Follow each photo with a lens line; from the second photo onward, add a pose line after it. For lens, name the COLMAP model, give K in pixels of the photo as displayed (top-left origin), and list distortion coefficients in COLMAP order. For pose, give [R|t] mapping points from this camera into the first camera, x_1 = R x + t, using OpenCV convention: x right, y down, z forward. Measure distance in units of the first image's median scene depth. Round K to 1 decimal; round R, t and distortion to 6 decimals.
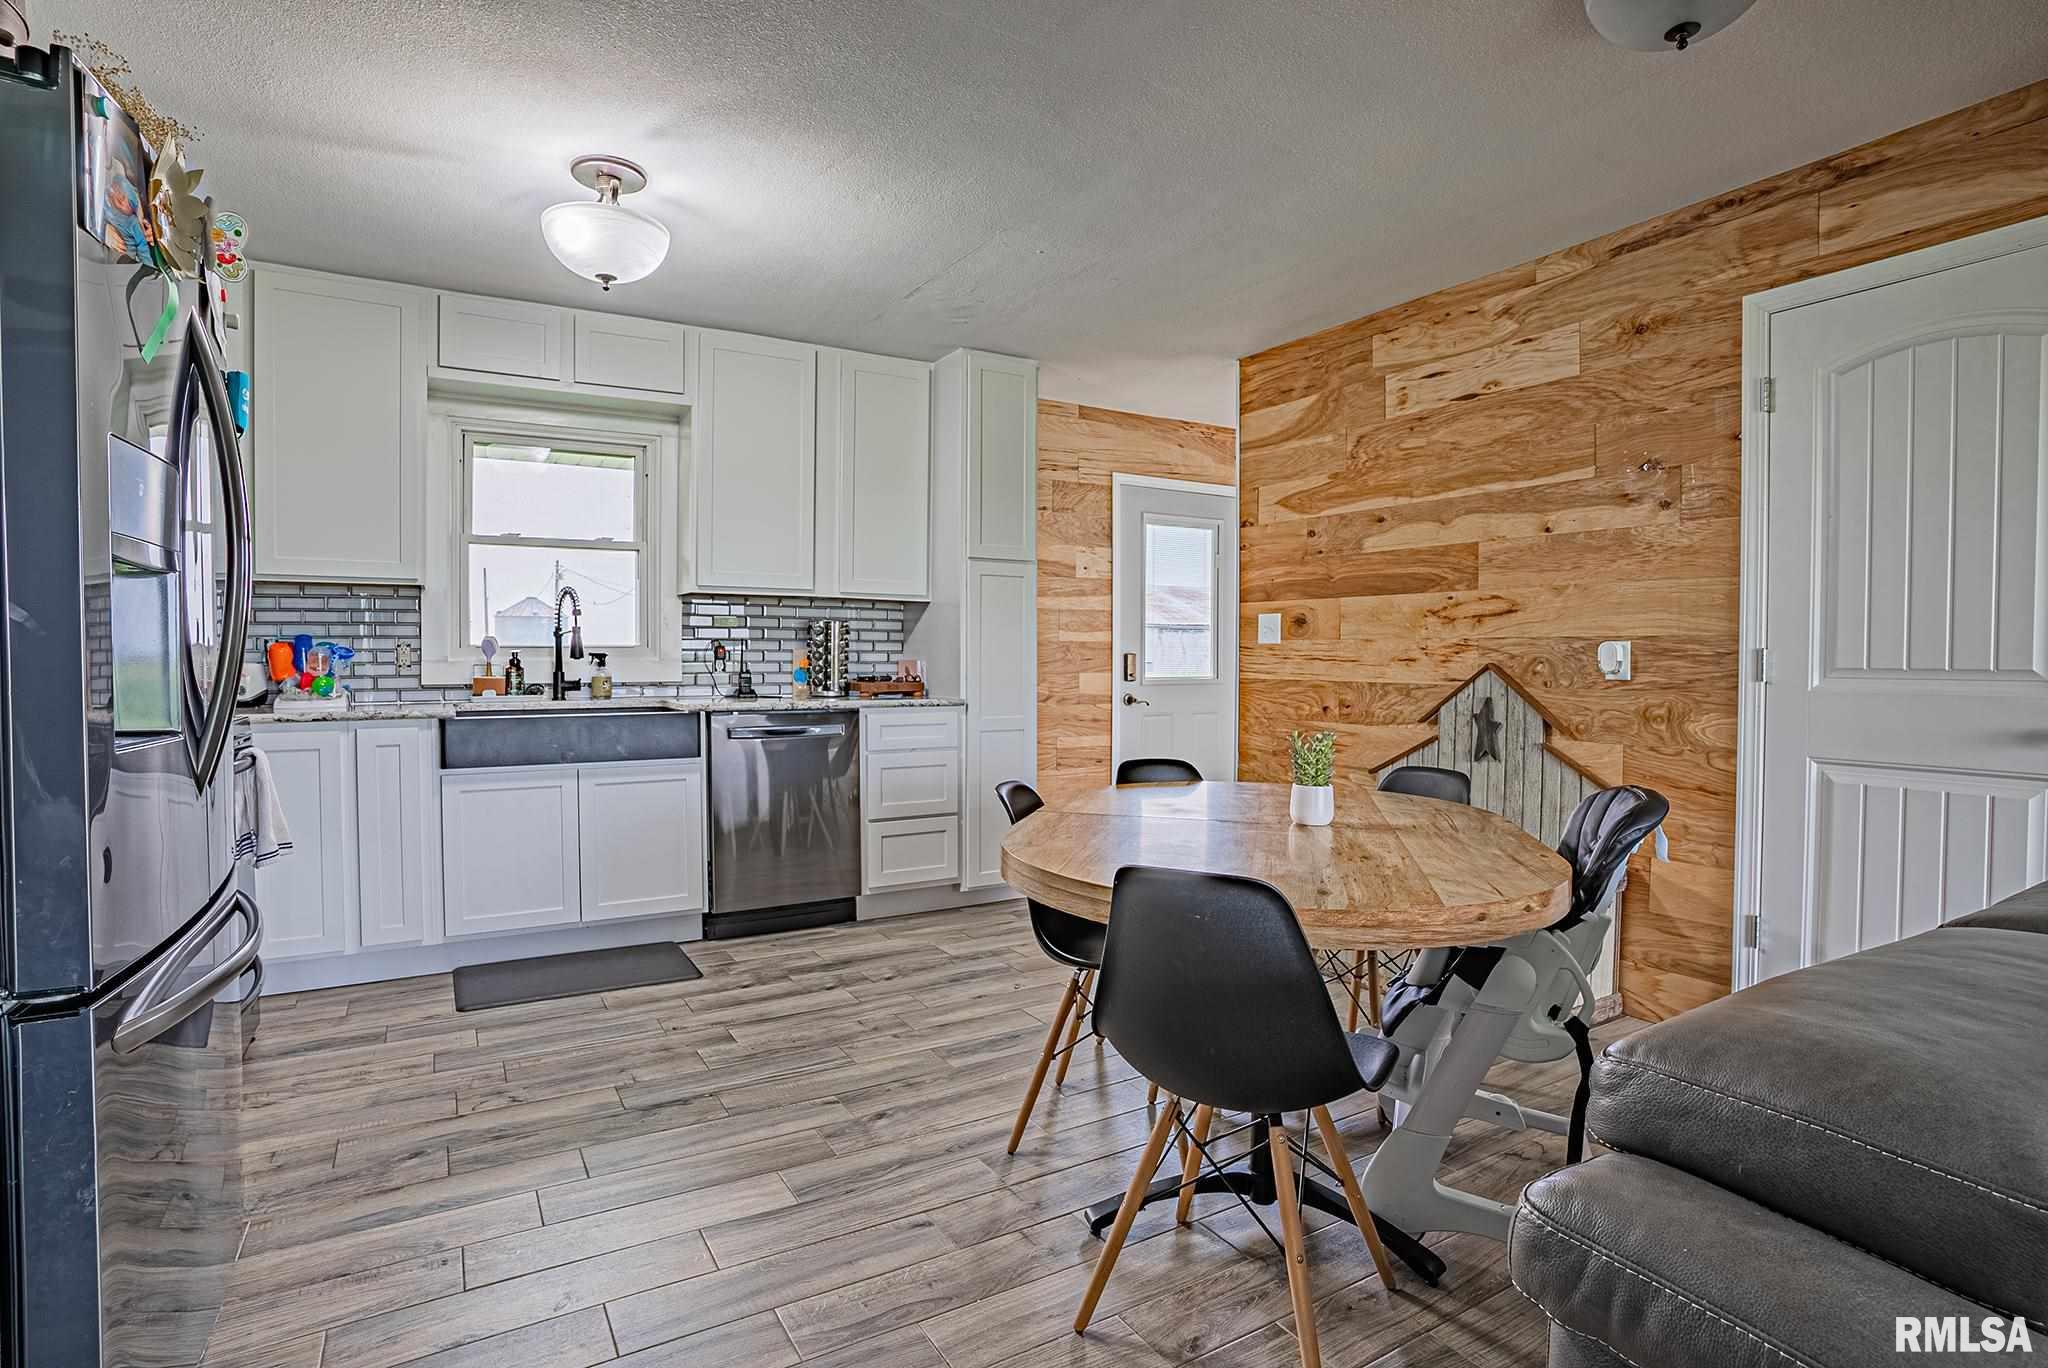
lens RADIAL K [[1017.0, 0, 1024.0], [0, 1017.0, 684.0], [0, 0, 1]] dist [-0.086775, 0.043099]
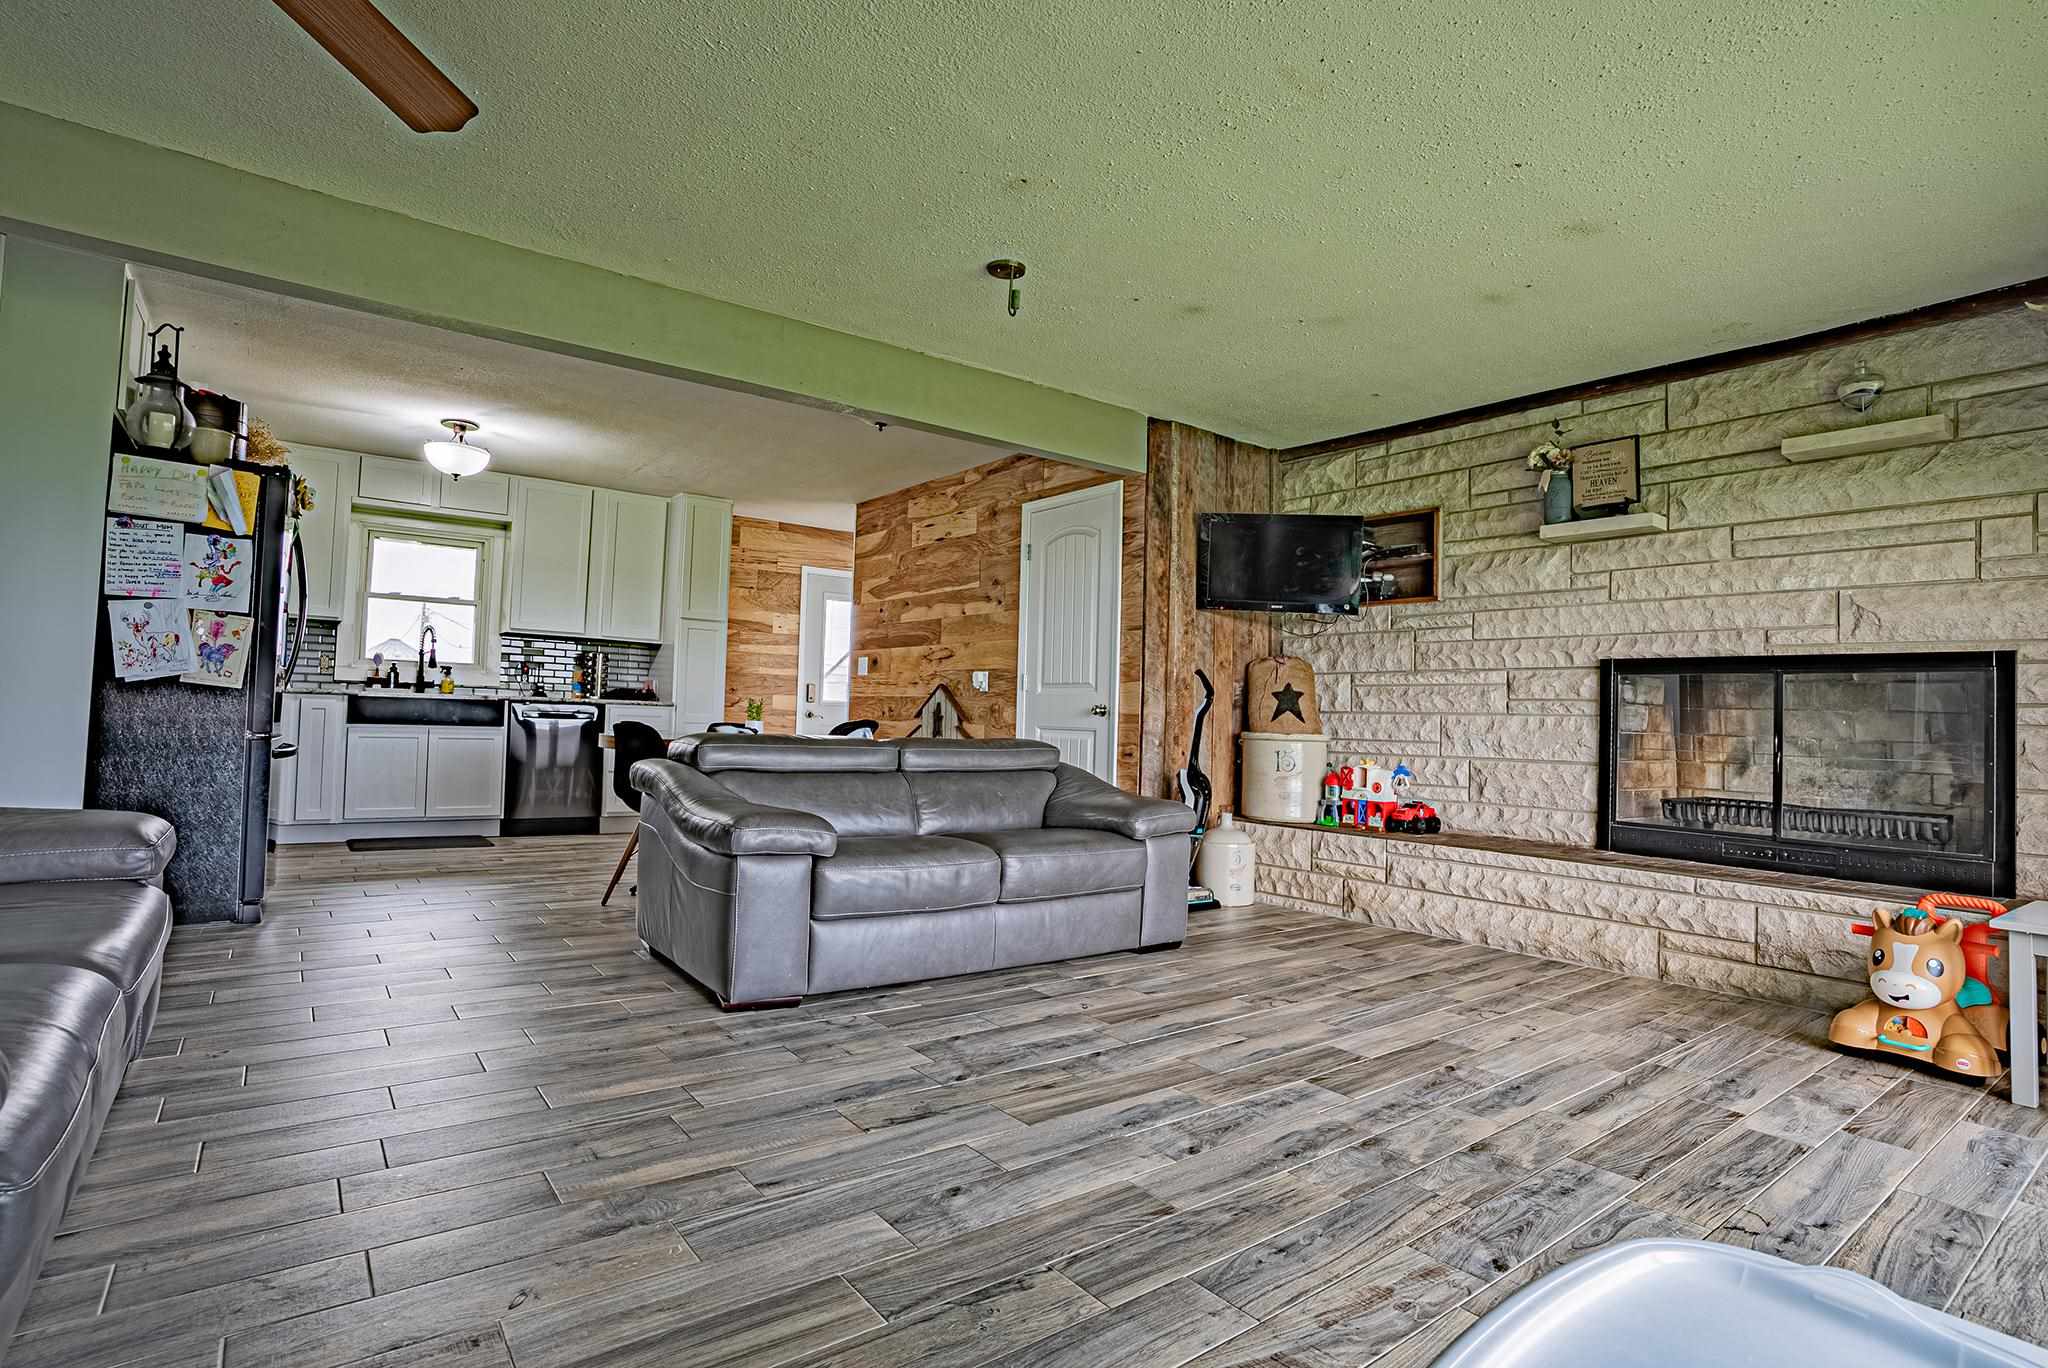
lens RADIAL K [[1017.0, 0, 1024.0], [0, 1017.0, 684.0], [0, 0, 1]] dist [-0.086775, 0.043099]
pose [[0.993374, 0.031535, 0.110515, 0.366708], [-0.024678, 0.997717, -0.062868, 0.083066], [-0.112246, 0.059724, 0.991884, -0.781188]]
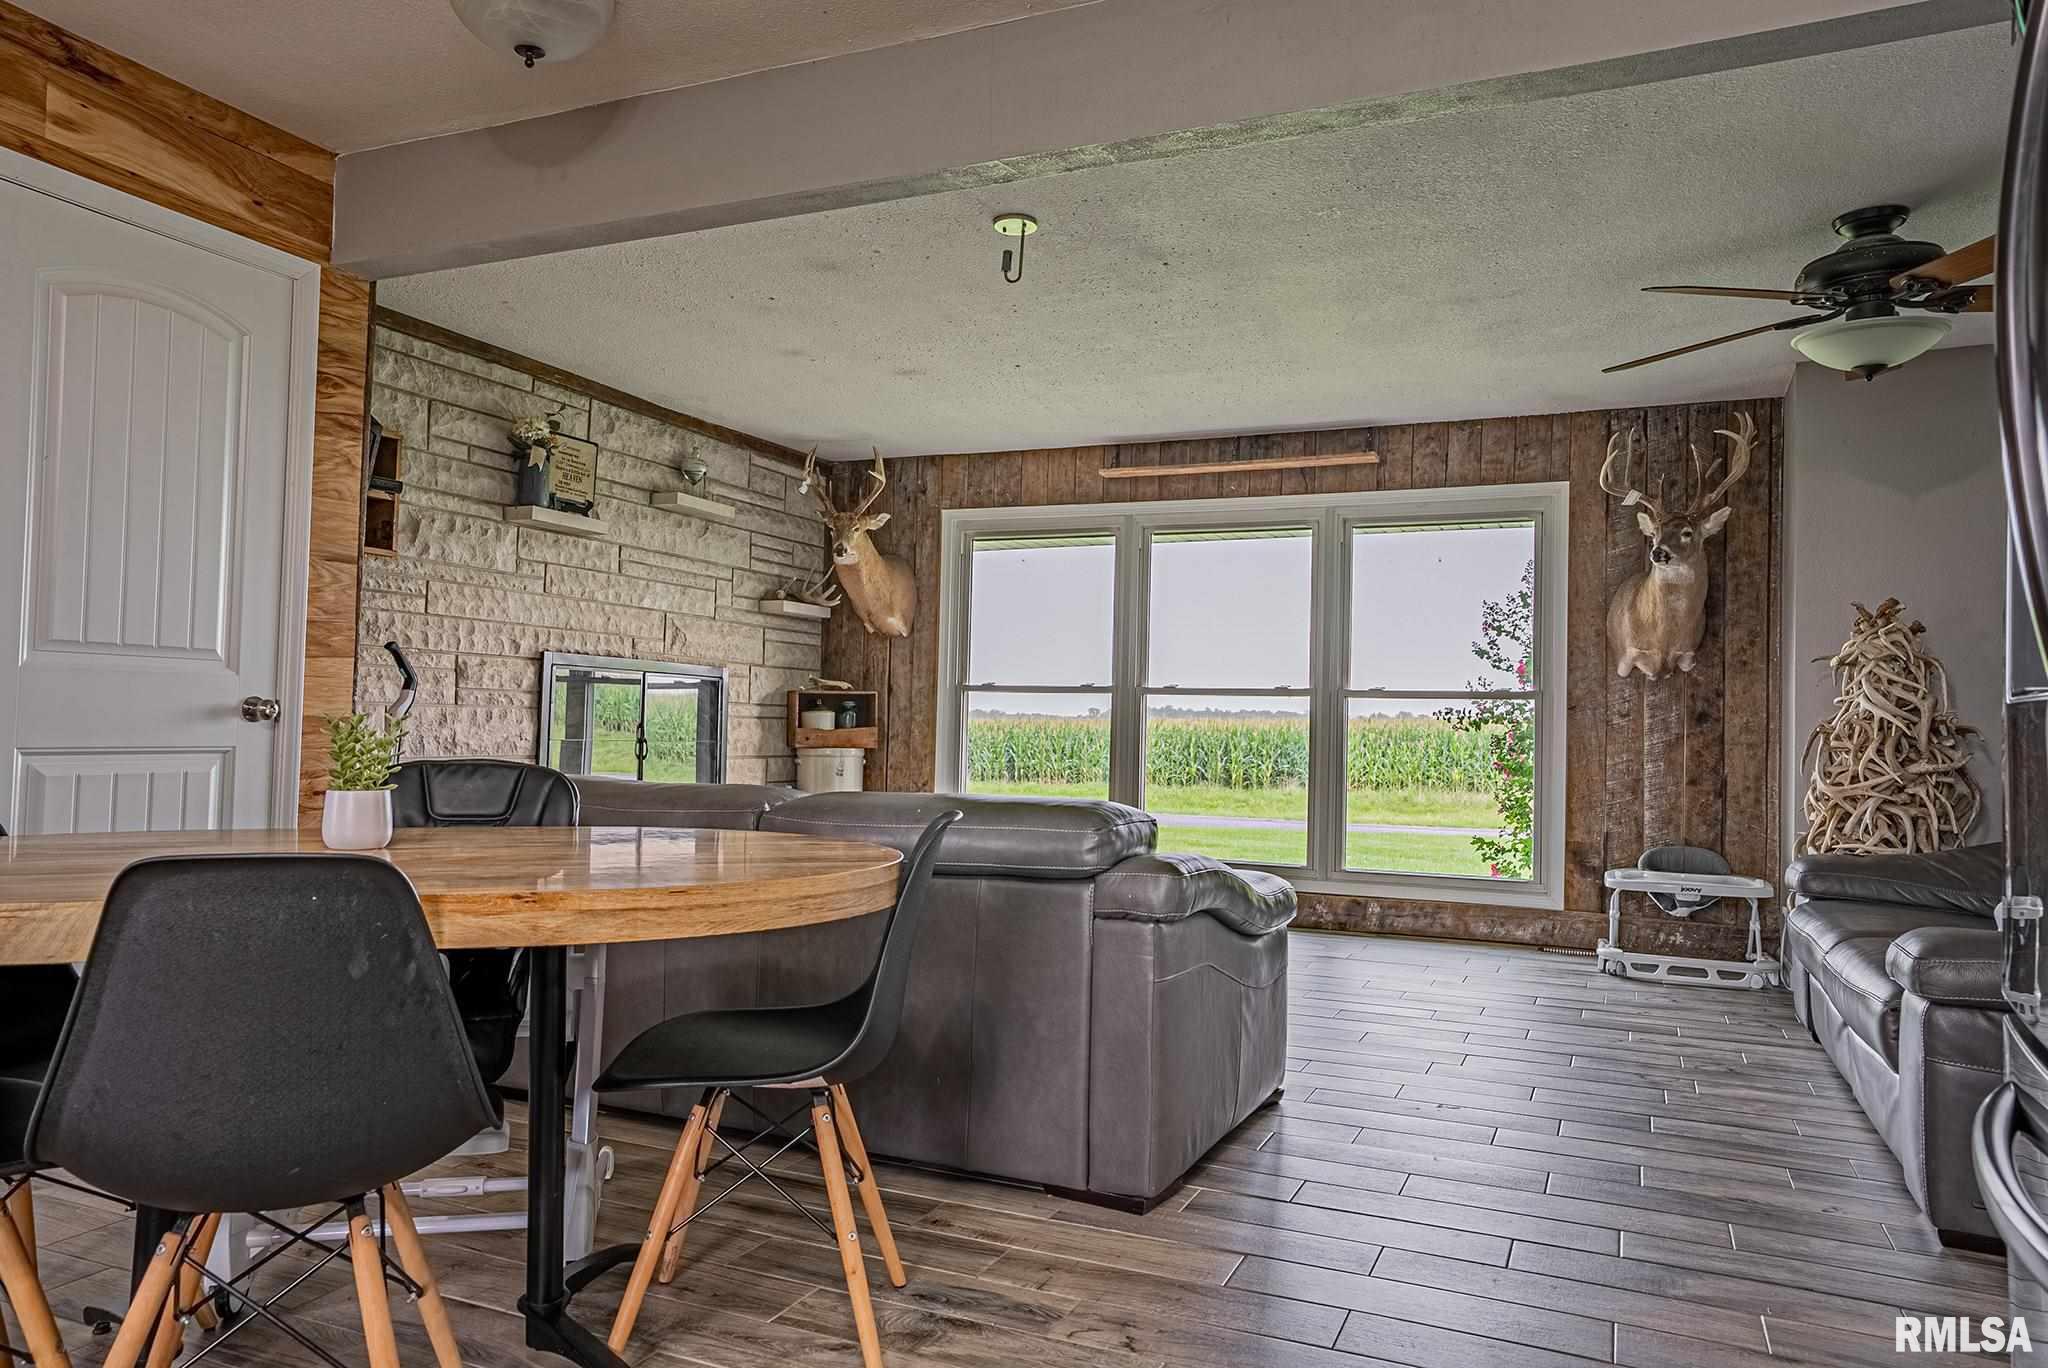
lens RADIAL K [[1357.9, 0, 1024.0], [0, 1357.9, 684.0], [0, 0, 1]] dist [0.000206, 0.000366]
pose [[-0.579679, 0.008047, 0.814805, -0.401589], [-0.000452, 0.999948, -0.010197, 0.022554], [-0.814845, -0.006279, -0.579645, 0.666679]]
